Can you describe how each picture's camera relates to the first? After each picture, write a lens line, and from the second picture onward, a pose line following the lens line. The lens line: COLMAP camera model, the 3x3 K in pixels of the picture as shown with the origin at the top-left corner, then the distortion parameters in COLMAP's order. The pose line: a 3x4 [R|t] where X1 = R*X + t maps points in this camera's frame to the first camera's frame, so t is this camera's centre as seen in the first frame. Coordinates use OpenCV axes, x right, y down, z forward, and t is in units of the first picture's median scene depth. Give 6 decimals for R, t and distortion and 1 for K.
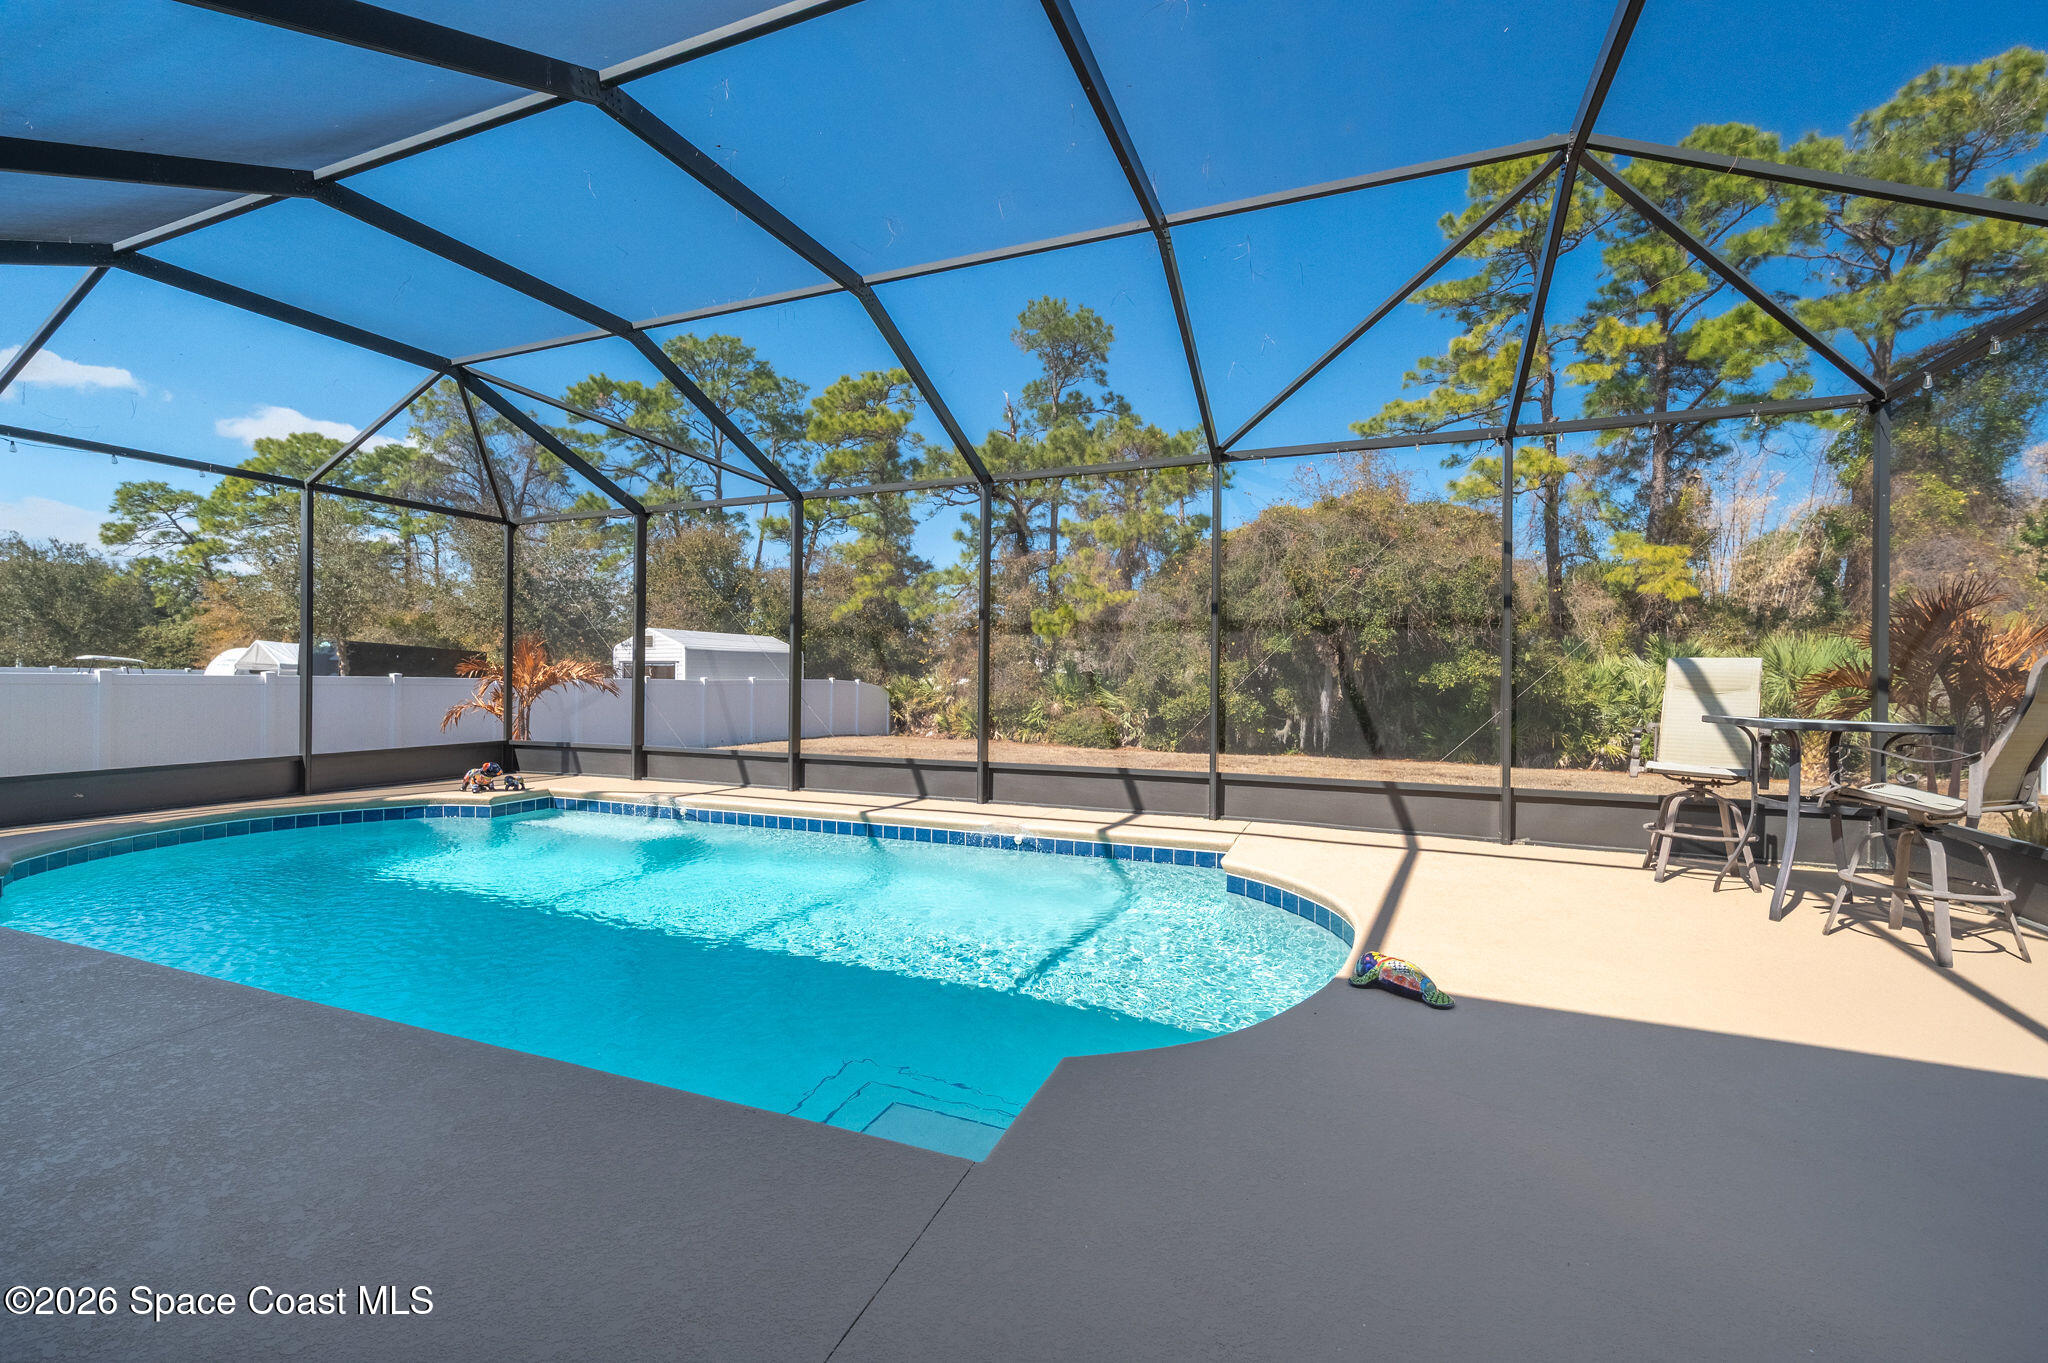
lens RADIAL K [[822.1, 0, 1027.4], [0, 822.1, 687.9], [0, 0, 1]] dist [-0.001644, -0.000073]
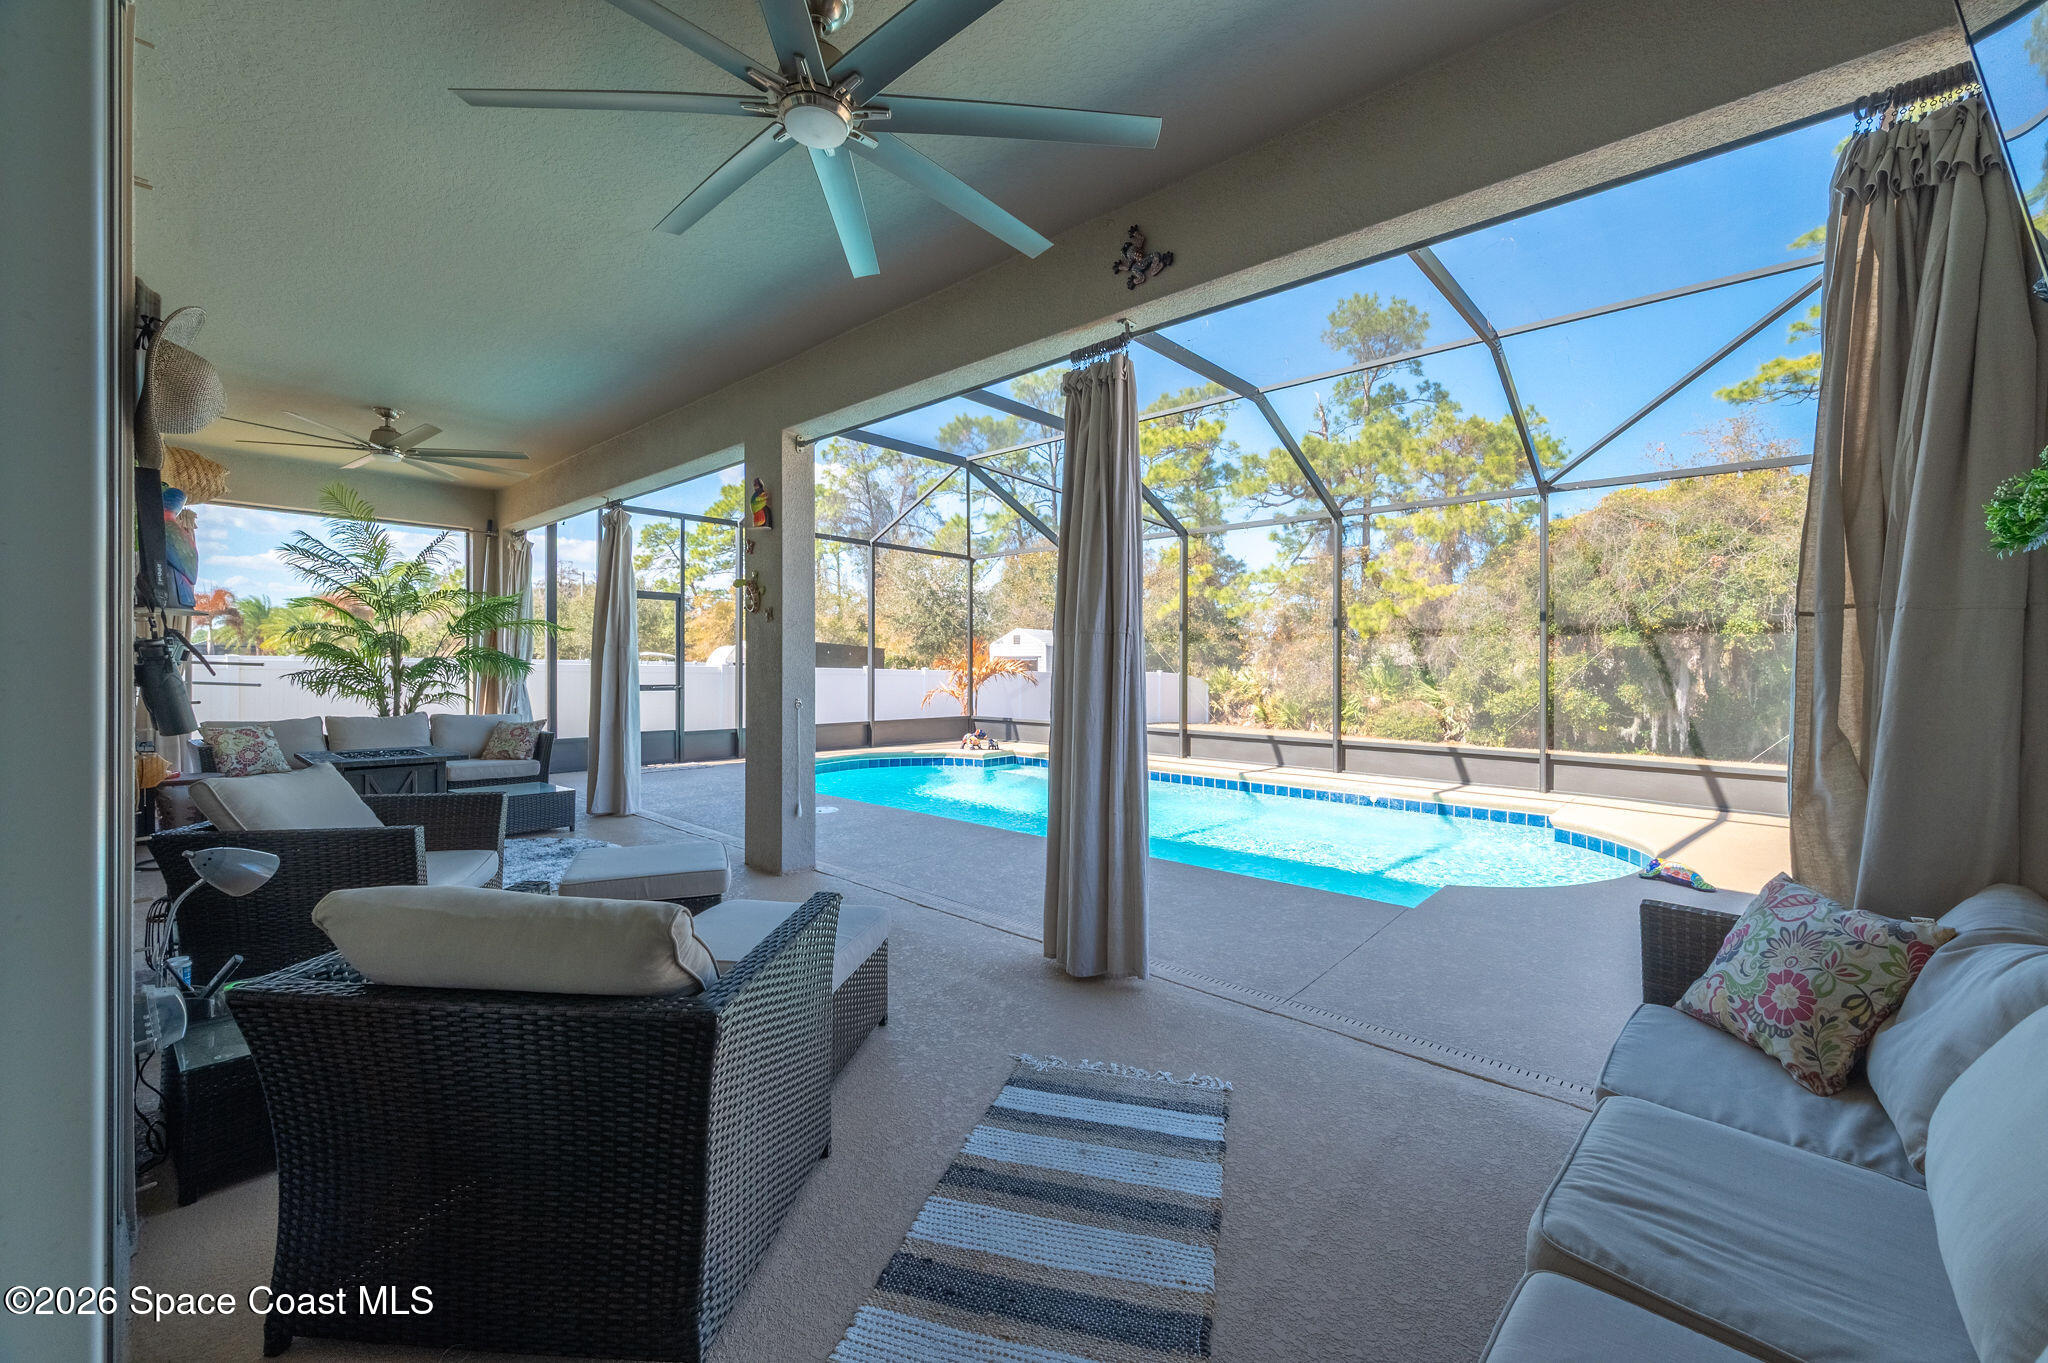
lens RADIAL K [[834.7, 0, 1065.9], [0, 834.7, 650.9], [0, 0, 1]] dist [-0.000186, 0.000036]
pose [[0.954558, -0.002265, -0.298015, -0.024046], [-0.008284, 0.999383, -0.034130, 0.000647], [0.297909, 0.035047, 0.953951, -0.120185]]
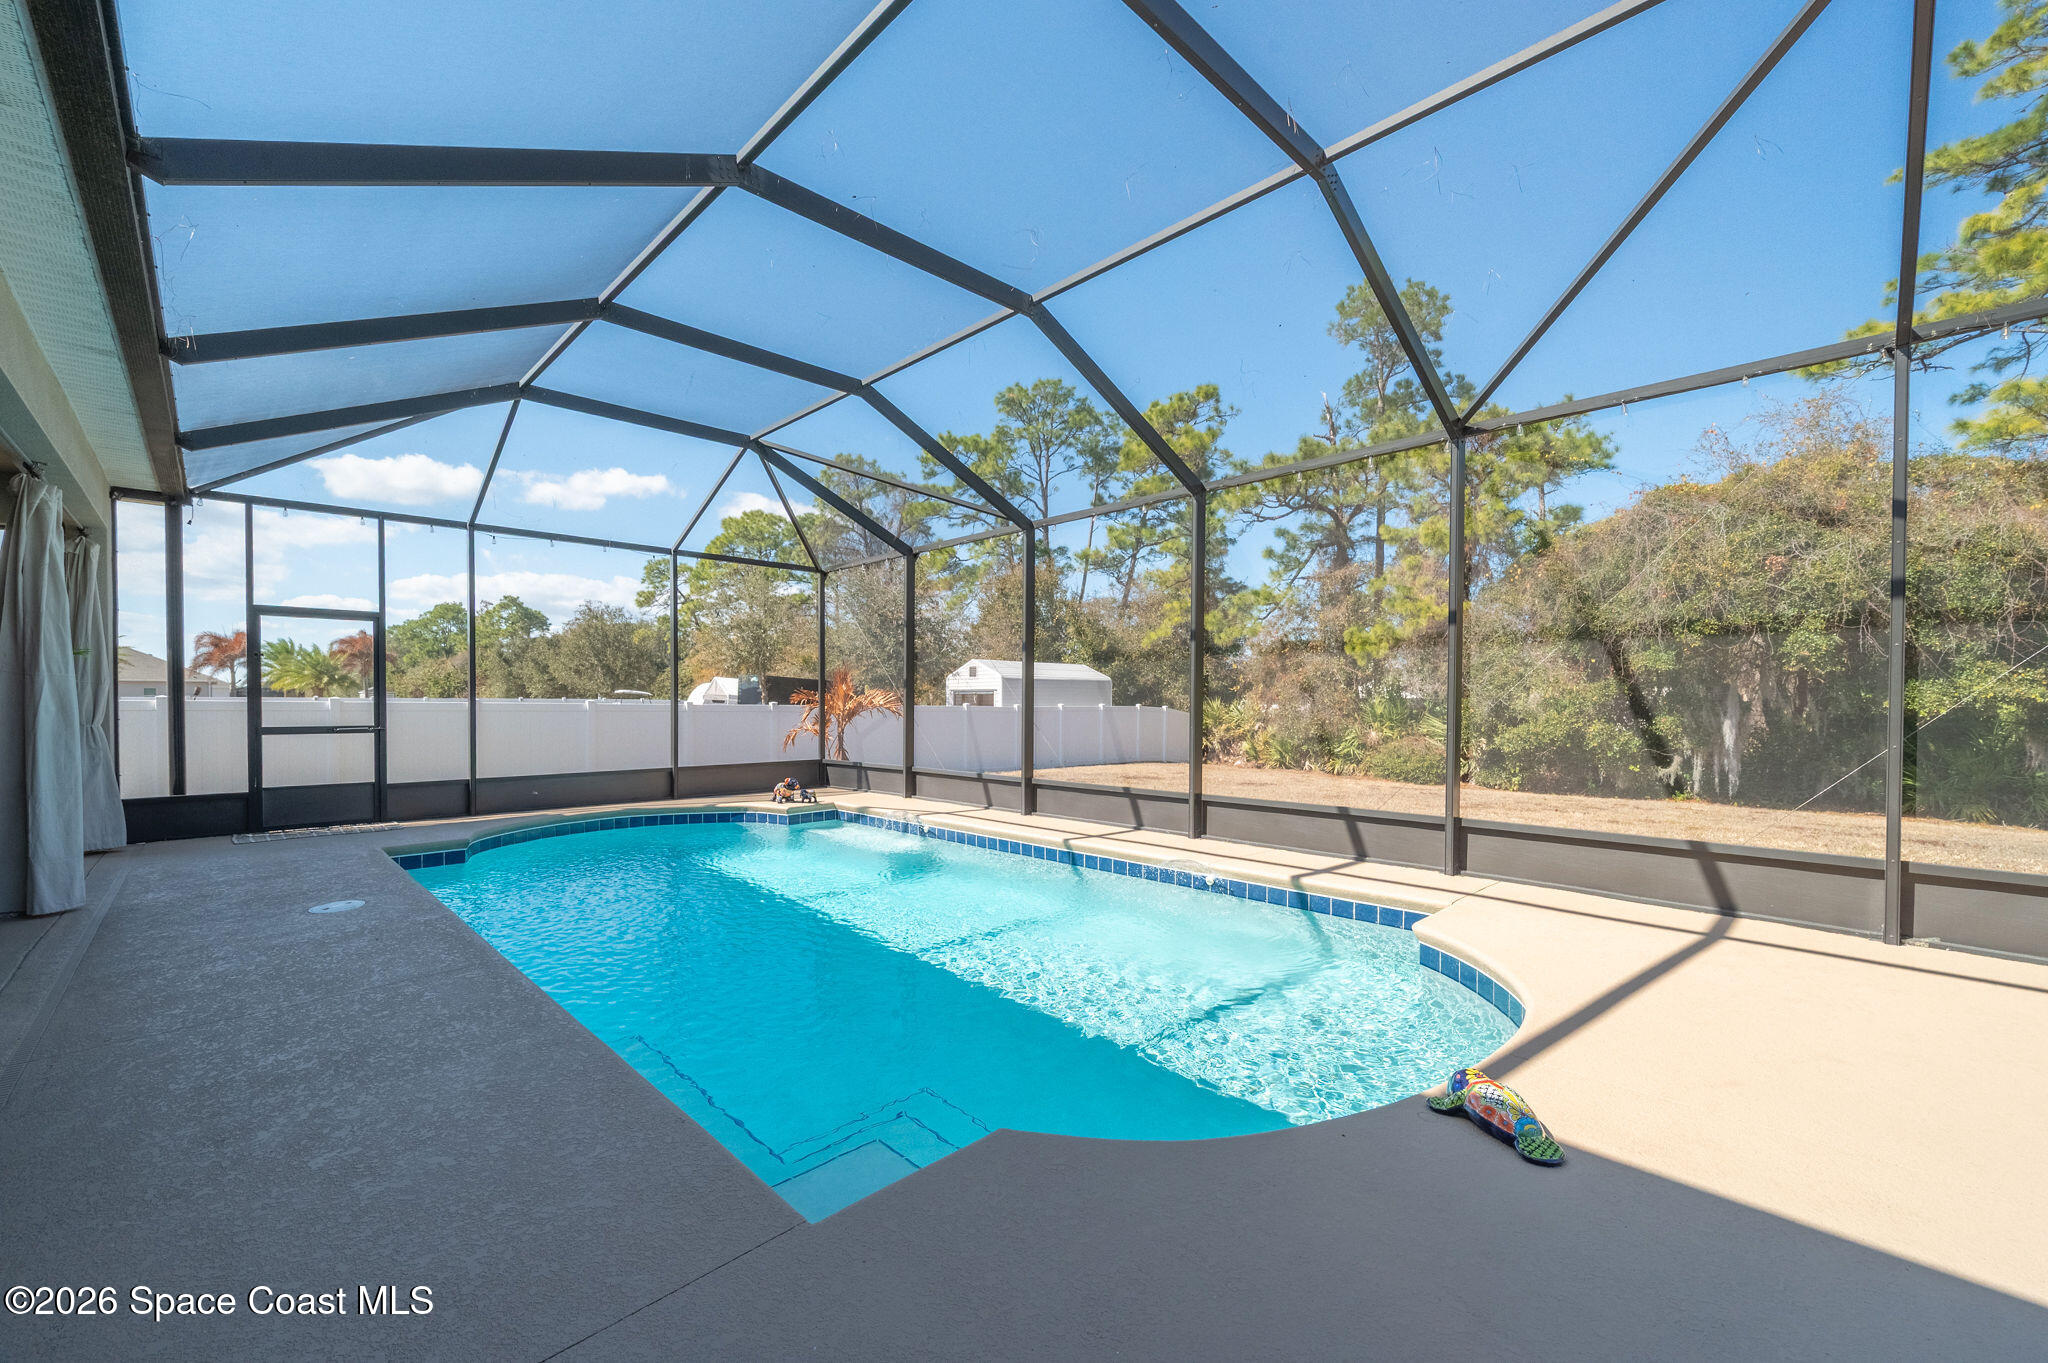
lens RADIAL K [[830.0, 0, 1033.7], [0, 830.0, 721.1], [0, 0, 1]] dist [-0.017383, -0.000209]
pose [[0.921561, 0.004232, -0.388209, 0.052636], [-0.001126, 0.999966, 0.008228, 0.000208], [0.388231, -0.007146, 0.921534, 0.024904]]
